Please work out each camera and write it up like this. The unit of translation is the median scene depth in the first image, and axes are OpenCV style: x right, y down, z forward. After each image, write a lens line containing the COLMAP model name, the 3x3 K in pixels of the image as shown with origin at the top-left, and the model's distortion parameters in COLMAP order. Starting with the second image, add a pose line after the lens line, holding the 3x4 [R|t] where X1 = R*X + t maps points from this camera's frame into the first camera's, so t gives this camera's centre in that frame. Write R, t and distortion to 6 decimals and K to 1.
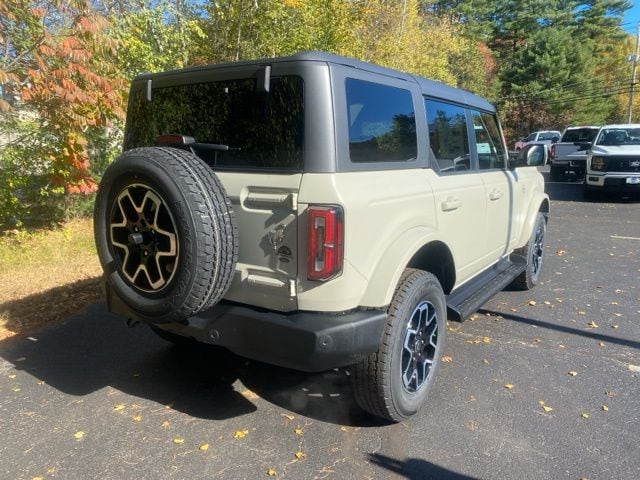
lens RADIAL K [[490.0, 0, 320.0], [0, 490.0, 240.0], [0, 0, 1]] dist [0.093582, -0.106606]
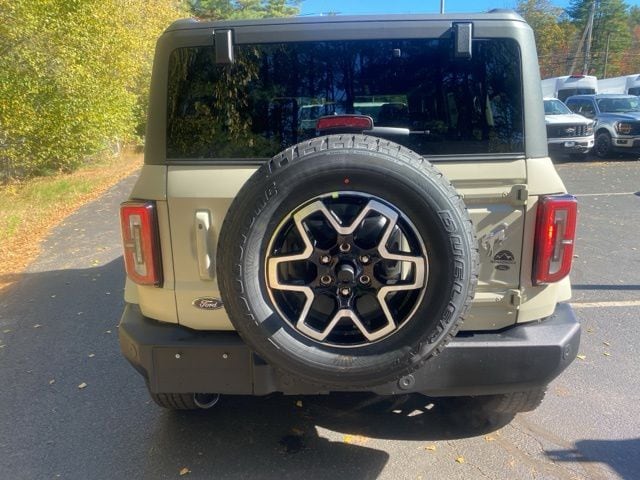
lens RADIAL K [[493.4, 0, 317.0], [0, 493.4, 239.5], [0, 0, 1]] dist [0.010837, -0.003535]
pose [[0.841825, -0.142854, 0.520503, -0.732249], [0.120199, 0.989741, 0.077236, -0.102612], [-0.526196, -0.002455, 0.850360, 0.451330]]
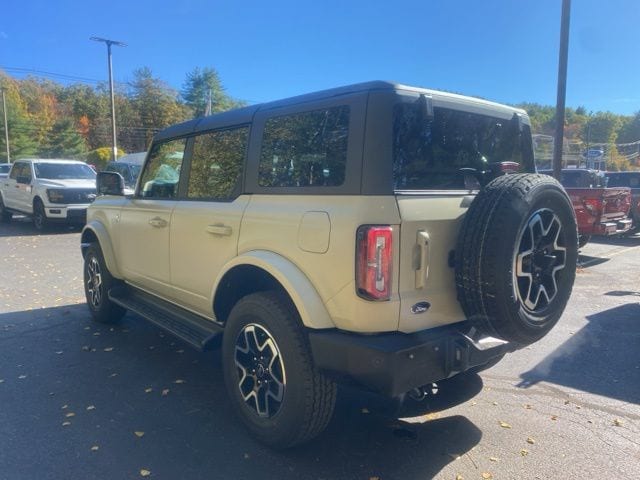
lens RADIAL K [[493.4, 0, 317.0], [0, 493.4, 239.5], [0, 0, 1]] dist [0.010837, -0.003535]
pose [[0.267572, -0.101556, 0.958171, -1.477958], [0.166672, 0.984318, 0.057784, -0.185648], [-0.949013, 0.144239, 0.280303, 1.150168]]
